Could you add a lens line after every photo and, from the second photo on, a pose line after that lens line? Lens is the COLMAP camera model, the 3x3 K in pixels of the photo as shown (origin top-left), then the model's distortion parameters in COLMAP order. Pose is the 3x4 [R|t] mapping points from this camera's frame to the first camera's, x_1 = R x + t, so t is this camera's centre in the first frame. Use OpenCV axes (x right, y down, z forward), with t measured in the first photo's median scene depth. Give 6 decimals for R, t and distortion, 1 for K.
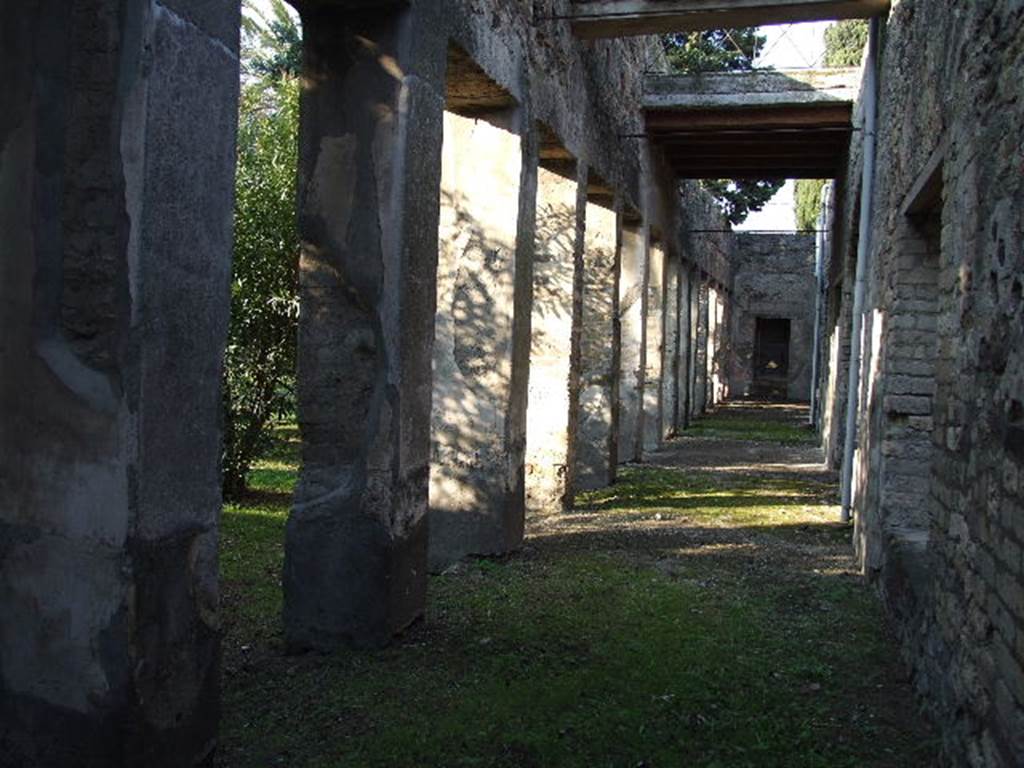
lens RADIAL K [[824.4, 0, 512.7], [0, 824.4, 375.6], [0, 0, 1]] dist [-0.046575, 0.044141]
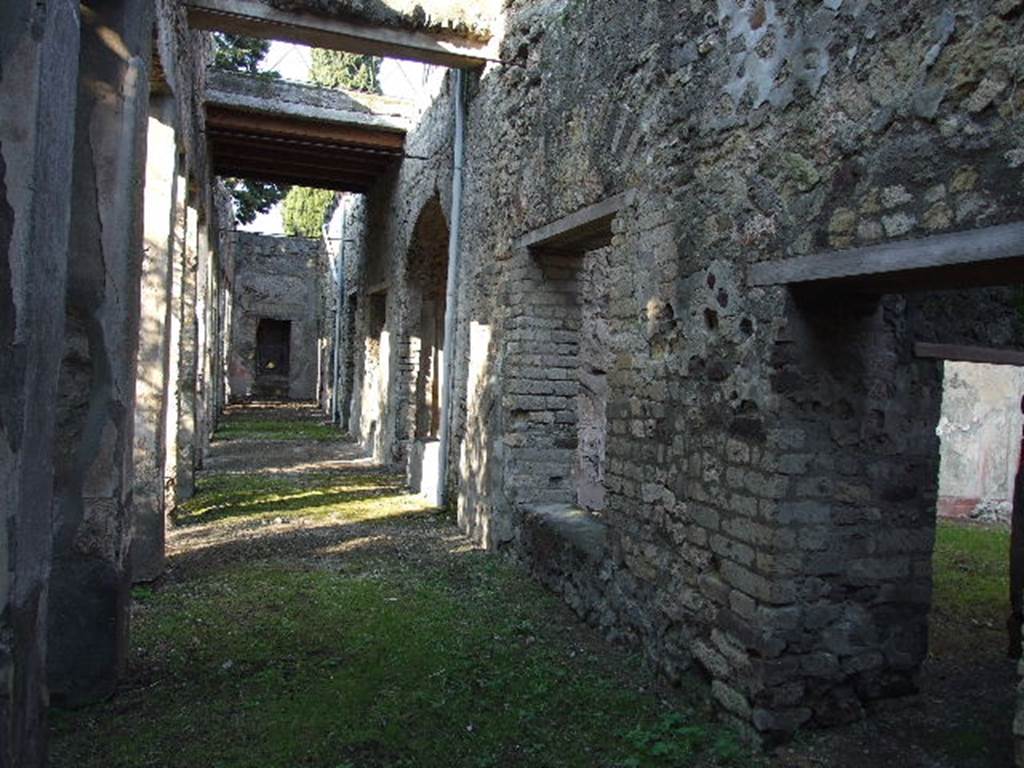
lens RADIAL K [[824.4, 0, 509.3], [0, 824.4, 381.0], [0, 0, 1]] dist [-0.046575, 0.044141]
pose [[0.803722, -0.018610, 0.594714, -0.220097], [0.013312, 0.999823, 0.013296, -0.011236], [-0.594856, -0.002769, 0.803828, 0.024293]]
